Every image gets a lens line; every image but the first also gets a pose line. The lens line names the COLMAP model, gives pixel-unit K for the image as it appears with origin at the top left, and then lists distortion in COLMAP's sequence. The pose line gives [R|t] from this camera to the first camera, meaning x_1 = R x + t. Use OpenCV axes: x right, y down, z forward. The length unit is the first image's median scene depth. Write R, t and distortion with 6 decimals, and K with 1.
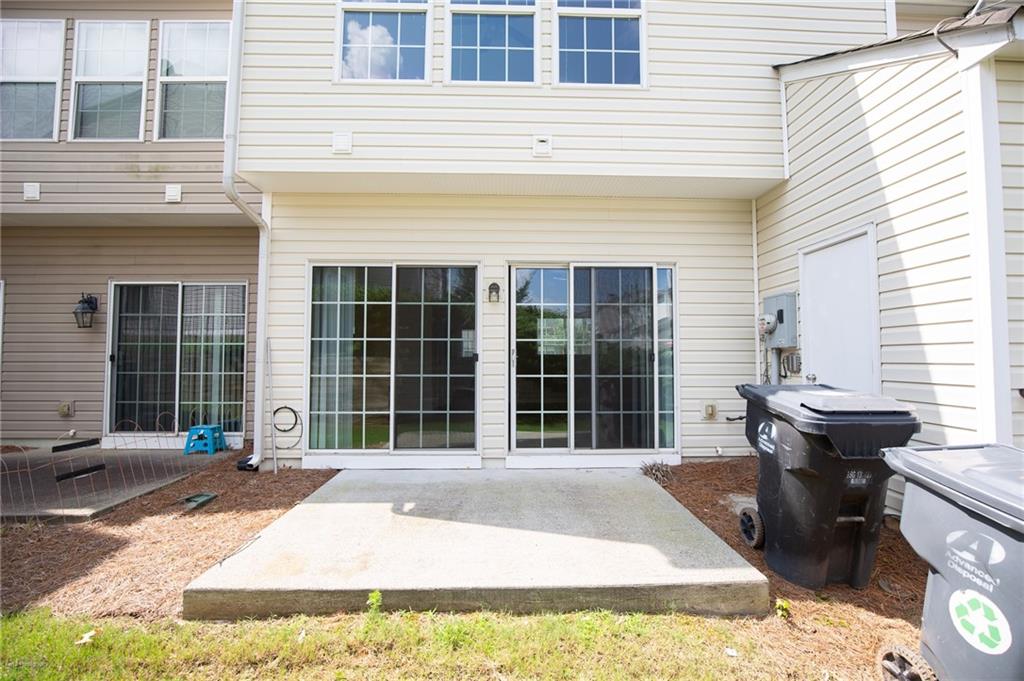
lens RADIAL K [[472.3, 0, 513.7], [0, 472.3, 337.3], [0, 0, 1]] dist [0.009341, -0.001863]
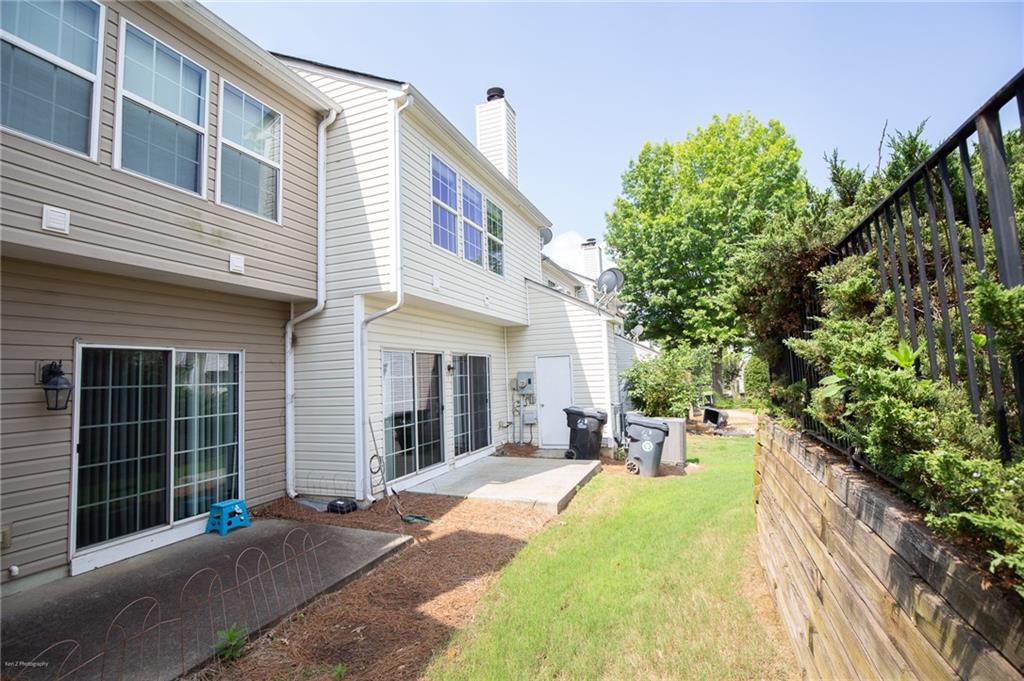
lens RADIAL K [[472.3, 0, 506.4], [0, 472.3, 340.2], [0, 0, 1]] dist [0.009341, -0.001863]
pose [[0.387352, 0.055083, 0.920285, -1.388451], [-0.001442, 0.998249, -0.059142, -0.087432], [-0.921931, 0.021582, 0.386753, 0.107286]]
